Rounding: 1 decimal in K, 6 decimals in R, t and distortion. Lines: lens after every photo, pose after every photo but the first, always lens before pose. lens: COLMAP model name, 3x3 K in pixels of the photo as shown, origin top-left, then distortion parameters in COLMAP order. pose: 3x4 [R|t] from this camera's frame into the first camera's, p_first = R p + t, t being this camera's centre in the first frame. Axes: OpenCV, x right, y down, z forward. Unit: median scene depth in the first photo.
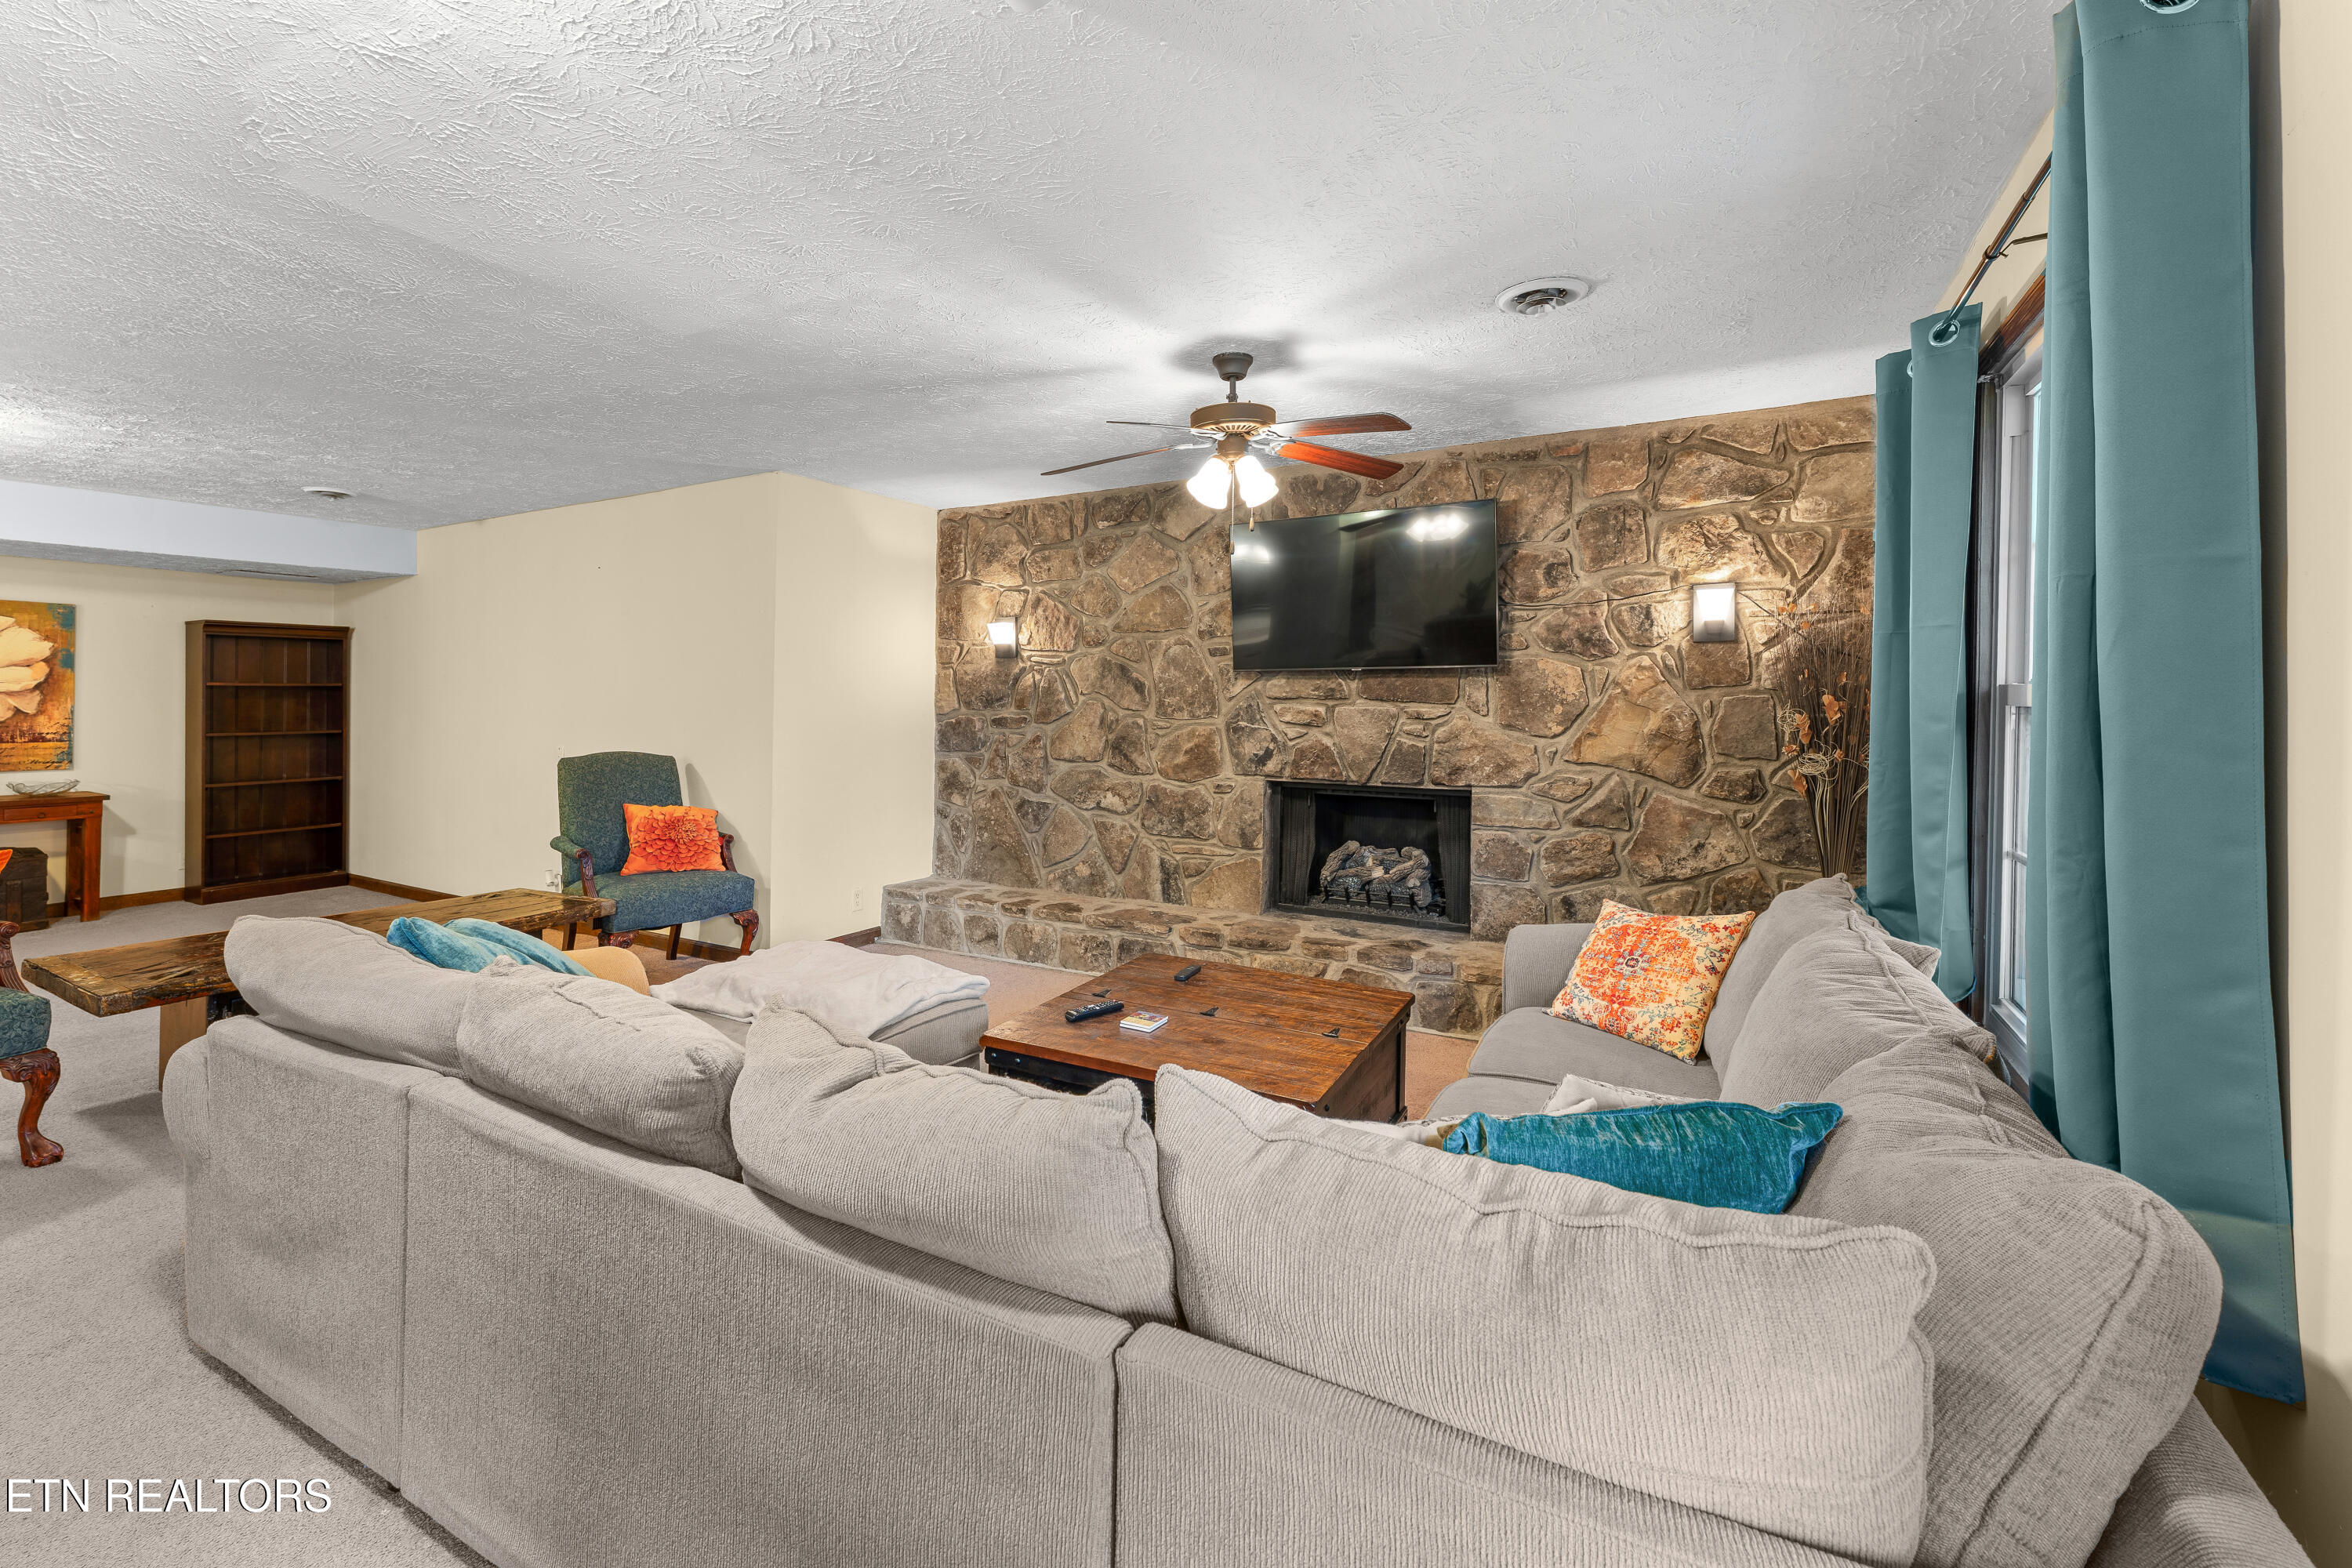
lens RADIAL K [[947.8, 0, 1178.3], [0, 947.8, 703.0], [0, 0, 1]] dist [-0.022569, 0.004330]
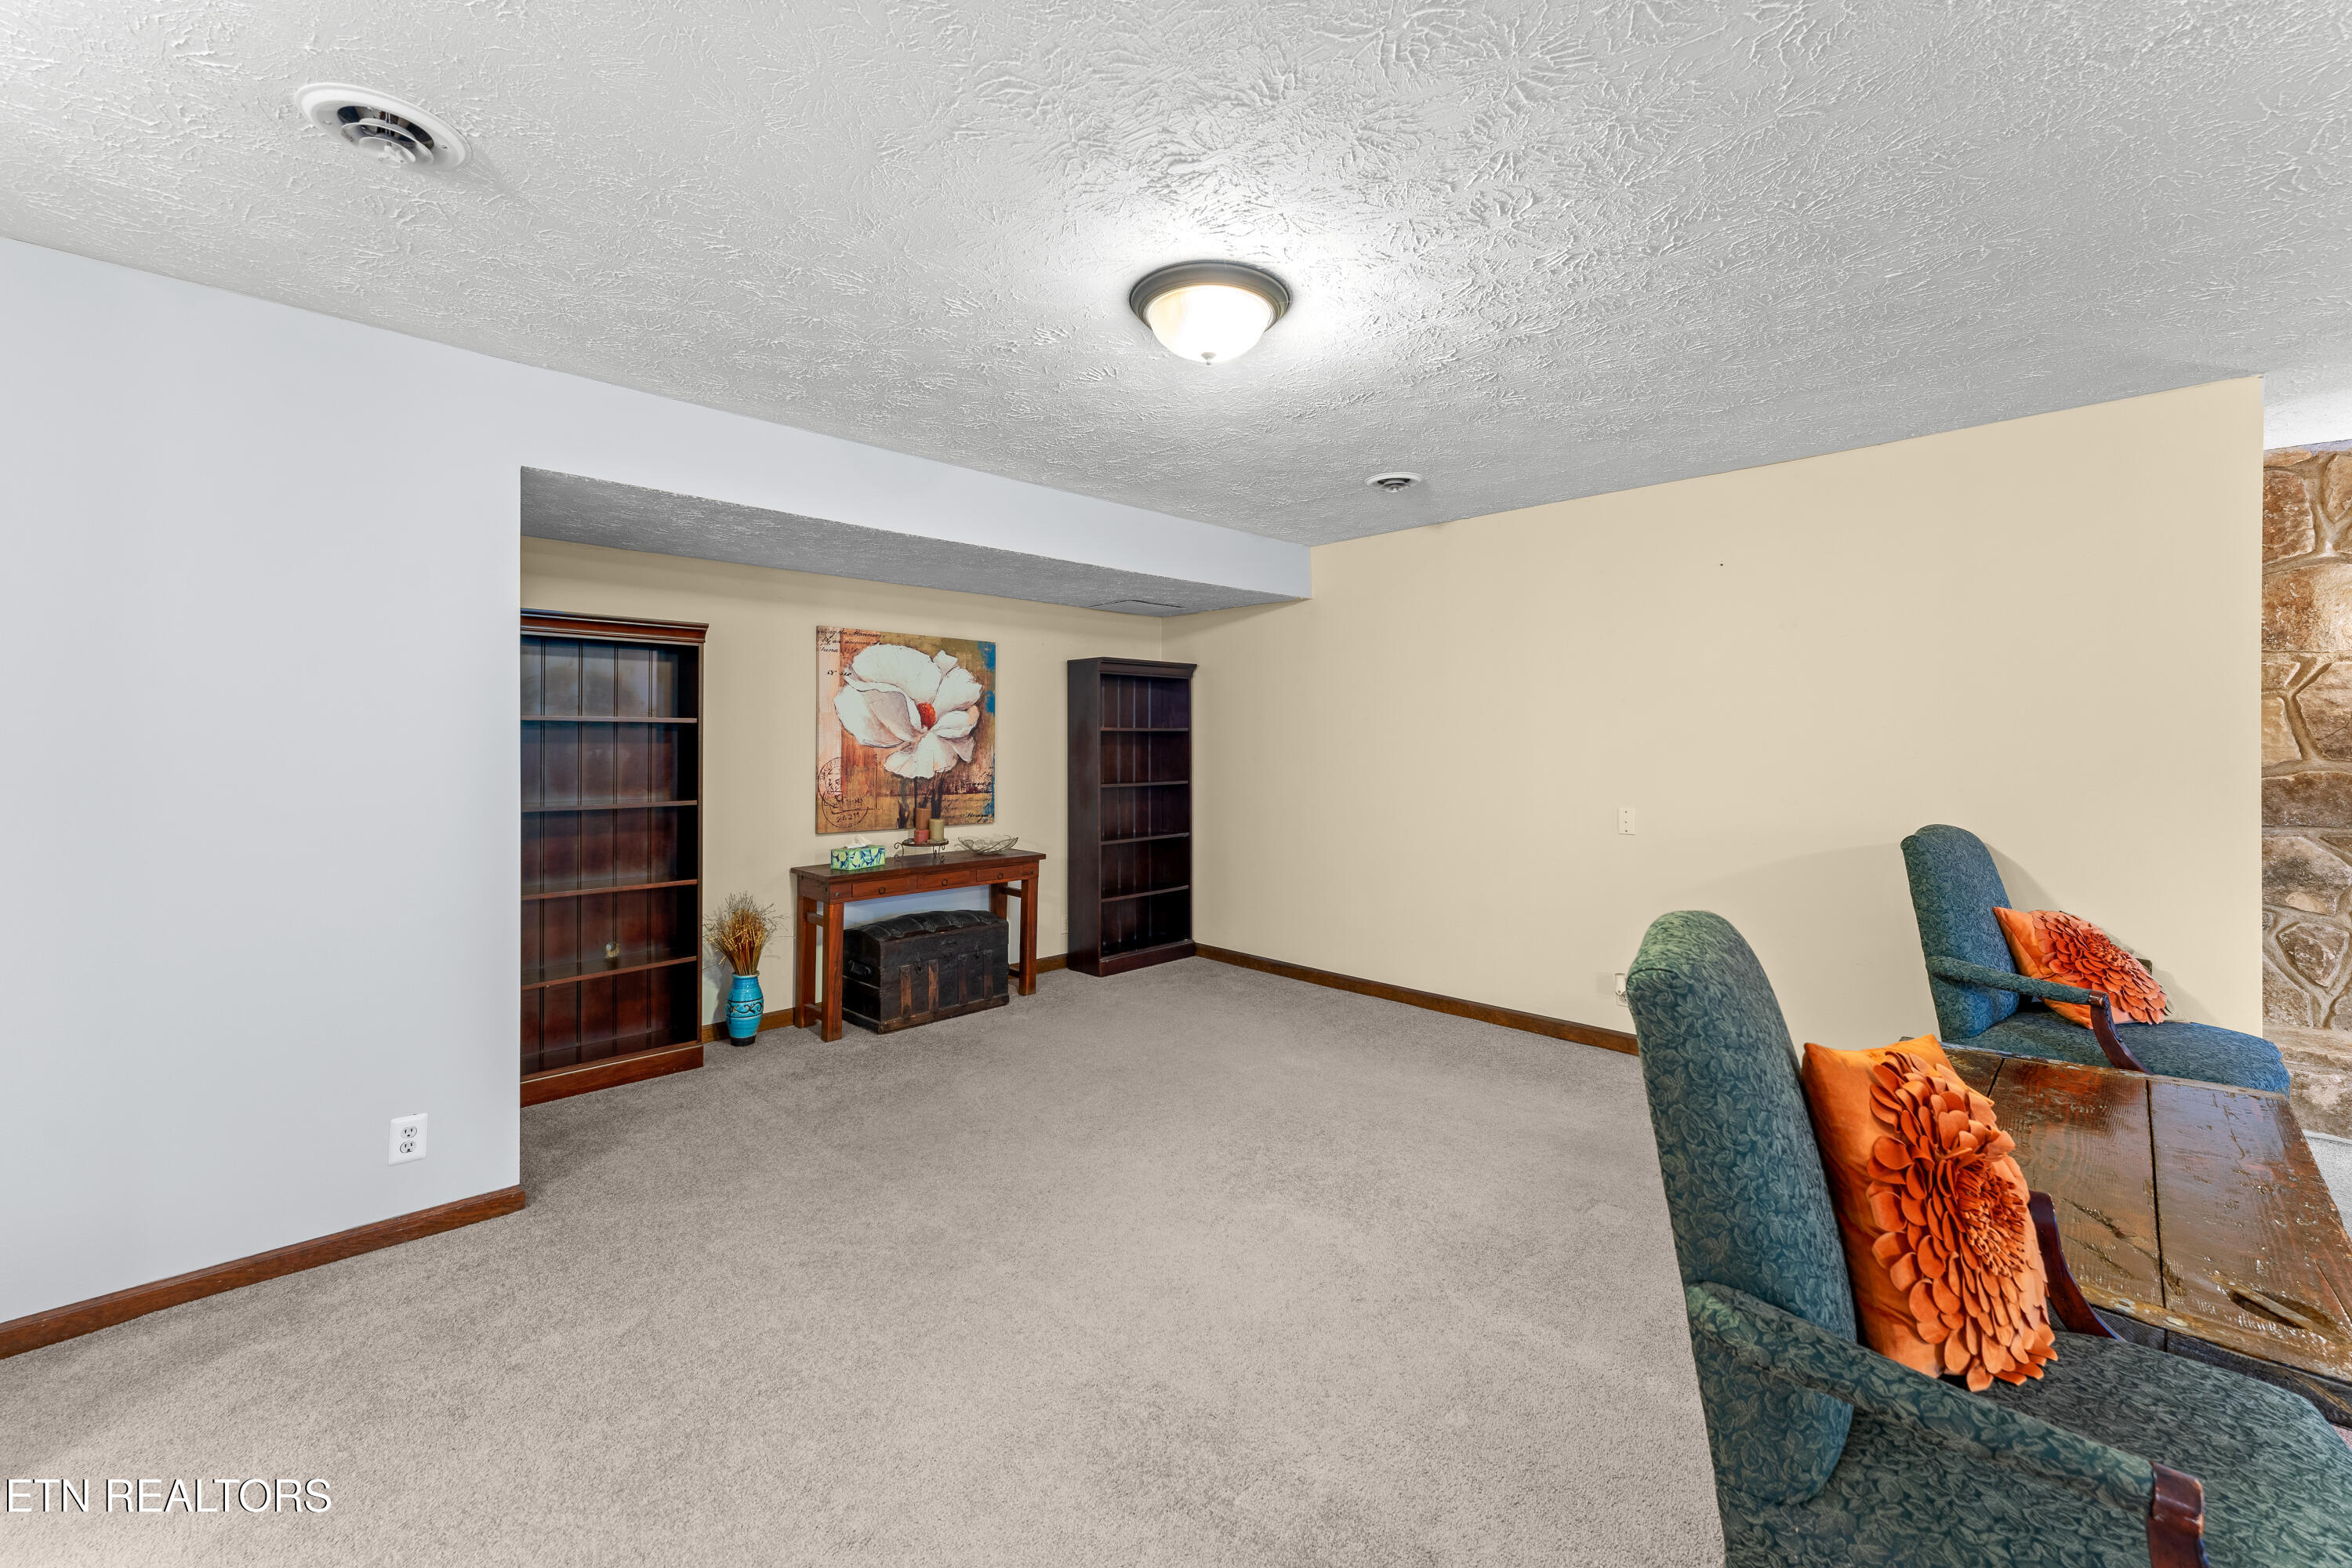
lens RADIAL K [[947.8, 0, 1184.3], [0, 947.8, 772.2], [0, 0, 1]] dist [-0.022569, 0.004330]
pose [[0.953269, 0.007157, -0.302037, -0.745067], [0.000002, 0.999719, 0.023696, -0.000975], [0.302121, -0.022590, 0.953002, 0.170175]]
